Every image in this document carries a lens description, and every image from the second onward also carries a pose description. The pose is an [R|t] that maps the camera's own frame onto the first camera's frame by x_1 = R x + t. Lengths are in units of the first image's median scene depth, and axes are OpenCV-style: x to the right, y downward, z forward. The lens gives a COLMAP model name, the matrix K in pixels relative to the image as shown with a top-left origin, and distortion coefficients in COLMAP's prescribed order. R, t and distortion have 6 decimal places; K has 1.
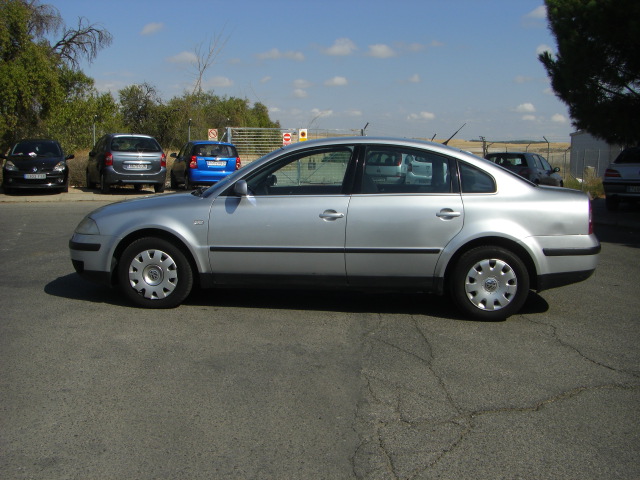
lens RADIAL K [[722.5, 0, 321.7], [0, 722.5, 241.4], [0, 0, 1]] dist [-0.145198, 0.000000]
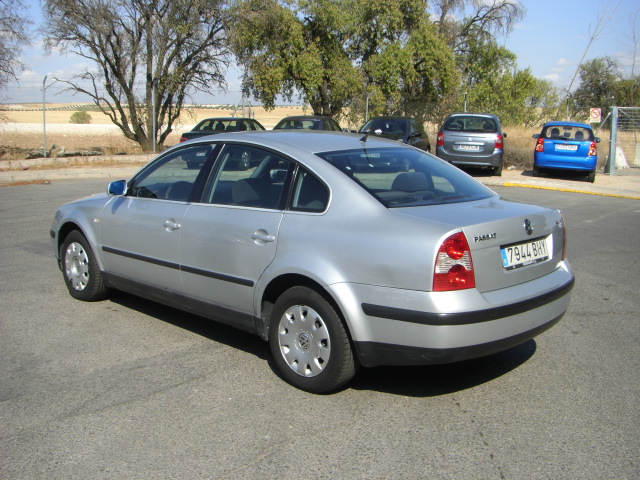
lens RADIAL K [[722.5, 0, 319.9], [0, 722.5, 239.6], [0, 0, 1]] dist [-0.145198, 0.000000]
pose [[0.751294, 0.106421, -0.651331, 0.209070], [-0.084198, 0.994305, 0.065338, -0.026398], [0.654574, 0.005752, 0.755976, 0.136864]]
